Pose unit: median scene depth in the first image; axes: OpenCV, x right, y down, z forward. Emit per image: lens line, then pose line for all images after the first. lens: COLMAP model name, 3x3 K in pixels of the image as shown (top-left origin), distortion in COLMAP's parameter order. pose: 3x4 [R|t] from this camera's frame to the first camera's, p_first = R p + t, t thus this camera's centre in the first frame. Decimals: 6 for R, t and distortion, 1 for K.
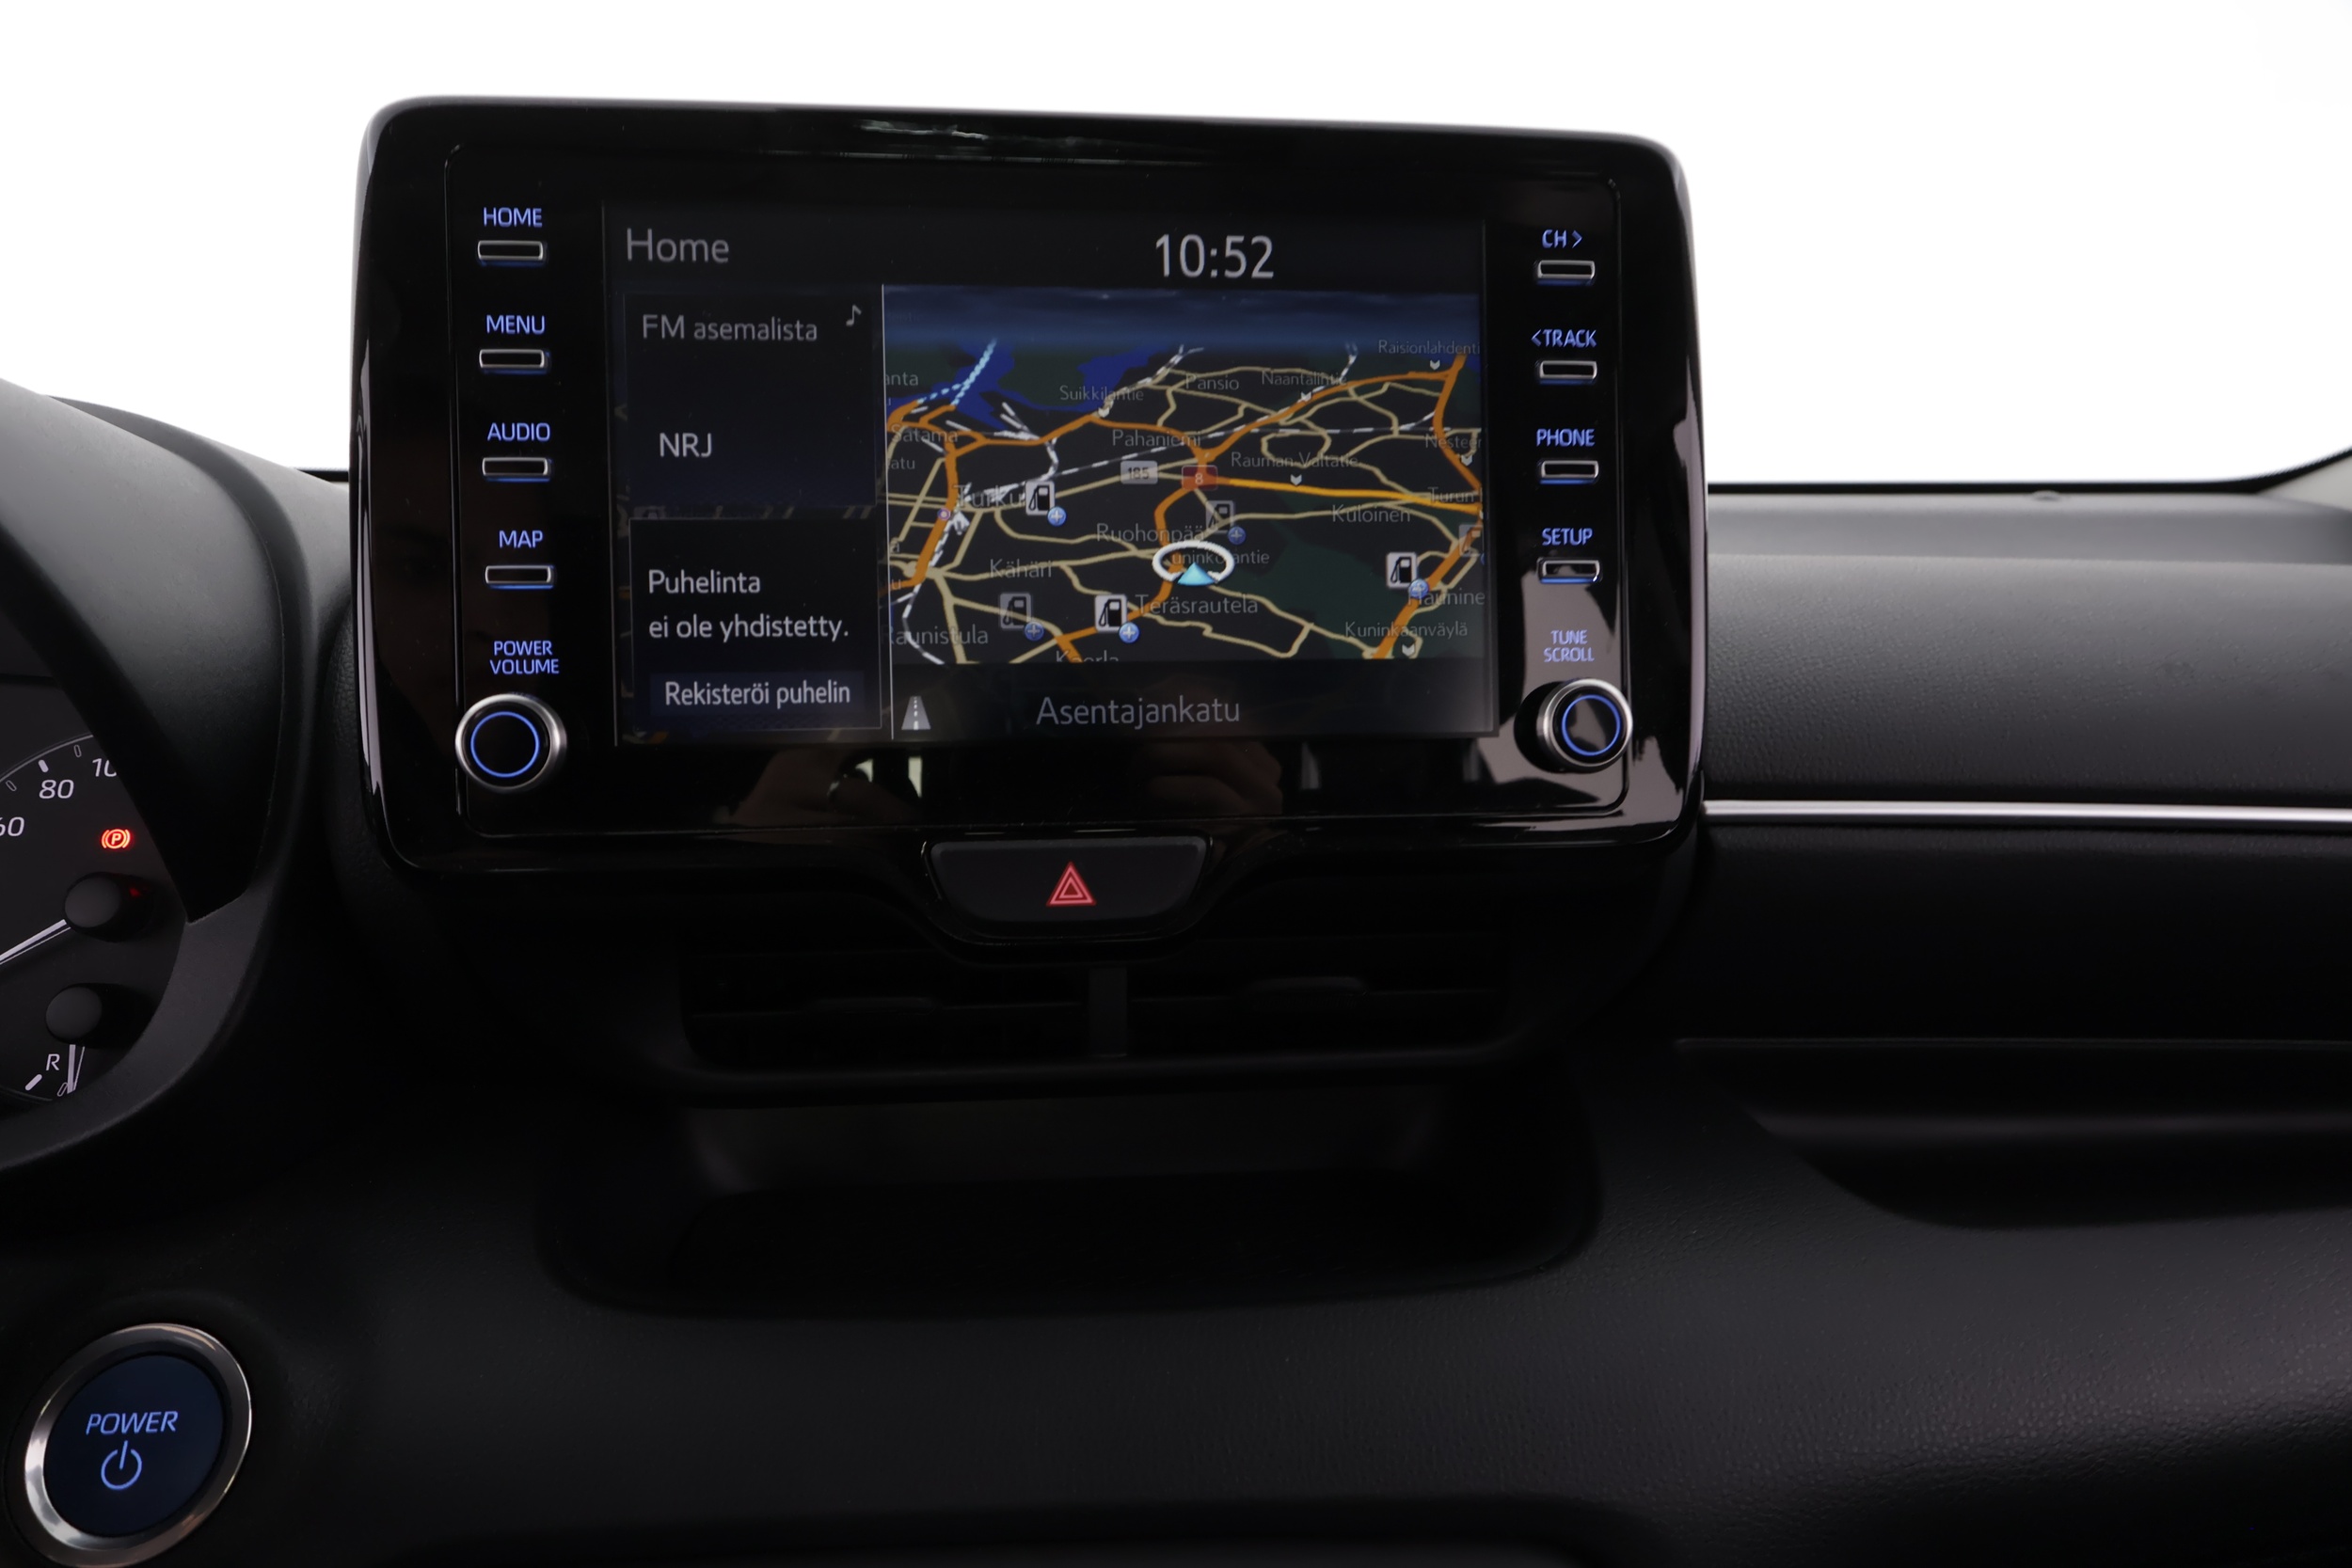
lens RADIAL K [[1362.2, 0, 1177.6], [0, 1362.2, 783.9], [0, 0, 1]] dist [0.005241, -0.003827]
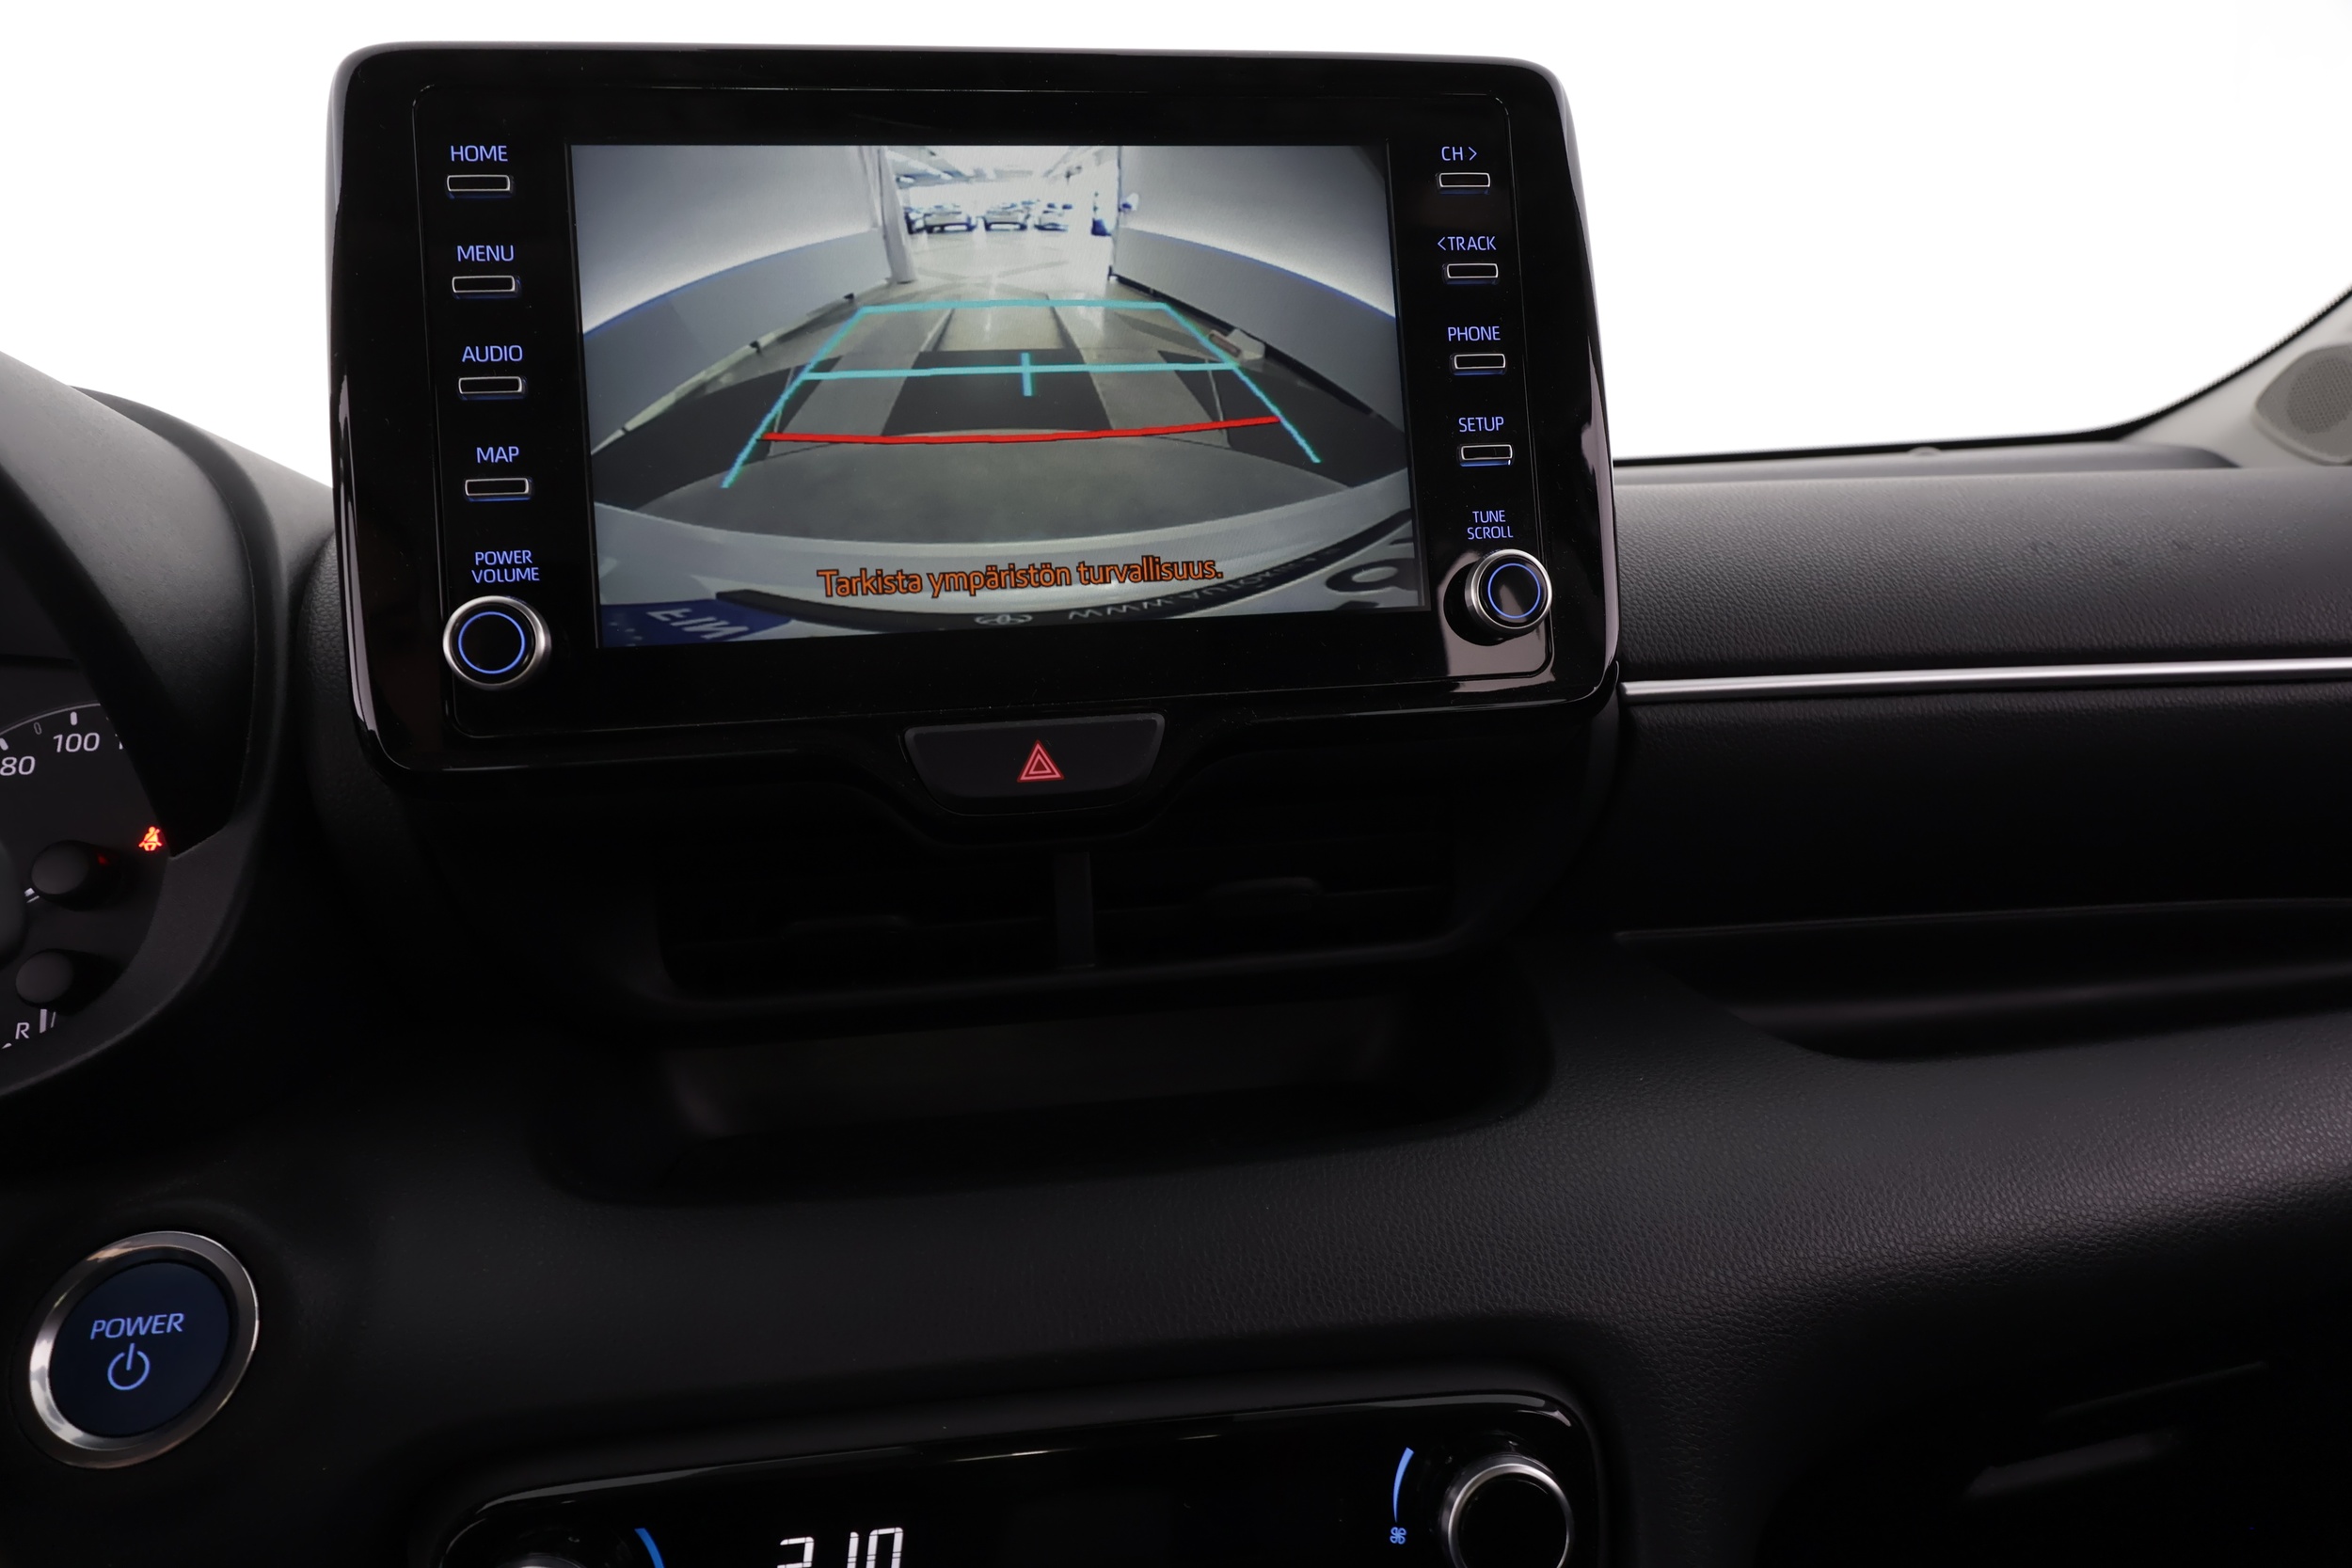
lens RADIAL K [[1362.2, 0, 1182.3], [0, 1362.2, 780.9], [0, 0, 1]] dist [0.005241, -0.003827]
pose [[0.997371, -0.052564, 0.049881, -0.020340], [0.054586, 0.997704, -0.040083, 0.133194], [-0.047660, 0.042701, 0.997950, -0.057976]]
